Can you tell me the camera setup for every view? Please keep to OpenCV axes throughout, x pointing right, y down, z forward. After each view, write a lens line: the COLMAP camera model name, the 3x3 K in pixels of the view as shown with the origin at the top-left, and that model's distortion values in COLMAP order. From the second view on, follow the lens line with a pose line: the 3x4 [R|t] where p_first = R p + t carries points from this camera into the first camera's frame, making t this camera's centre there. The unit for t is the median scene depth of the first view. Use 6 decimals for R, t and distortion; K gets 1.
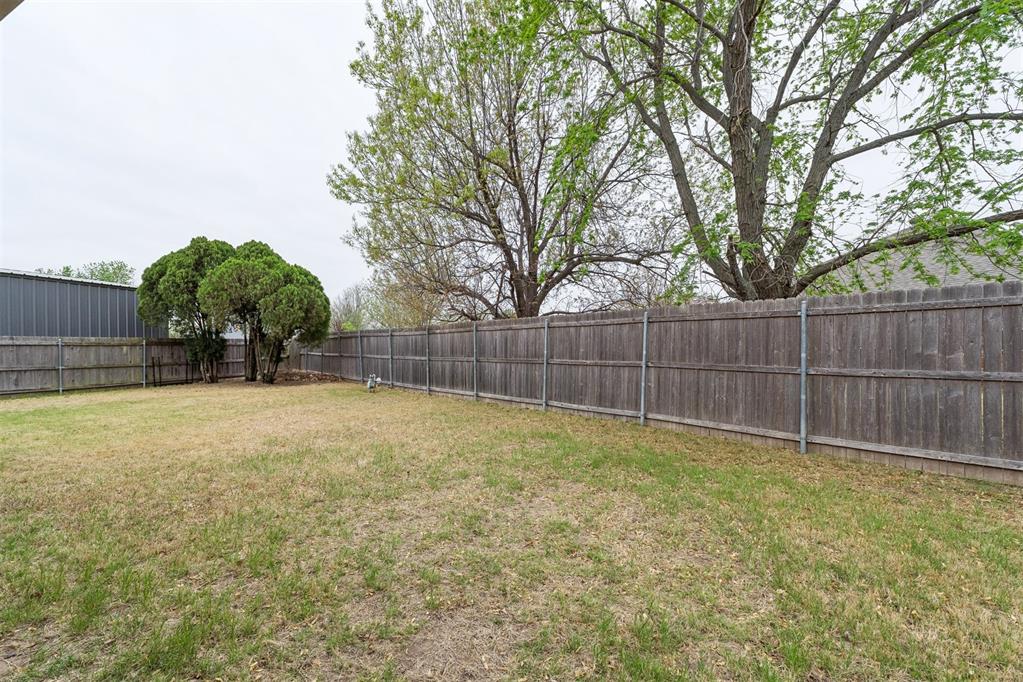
lens RADIAL K [[433.8, 0, 508.7], [0, 433.8, 343.3], [0, 0, 1]] dist [0.009324, -0.001007]
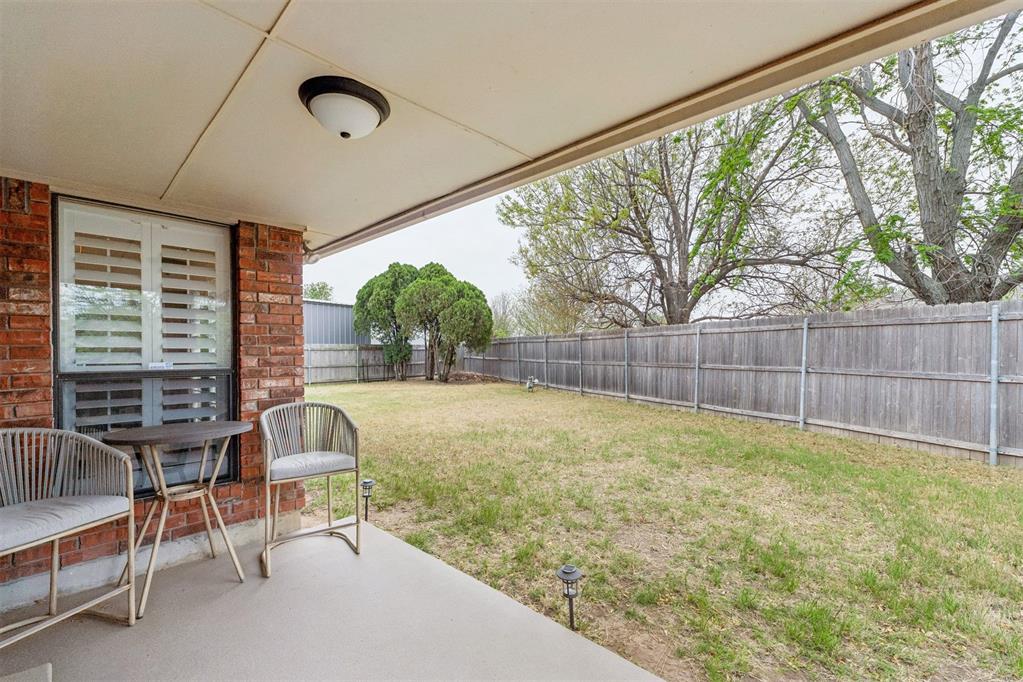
lens RADIAL K [[433.8, 0, 513.7], [0, 433.8, 351.5], [0, 0, 1]] dist [0.009324, -0.001007]
pose [[0.952565, 0.002373, -0.304326, -0.018438], [-0.000059, 0.999971, 0.007612, -0.001888], [0.304336, -0.007233, 0.952537, -0.134923]]
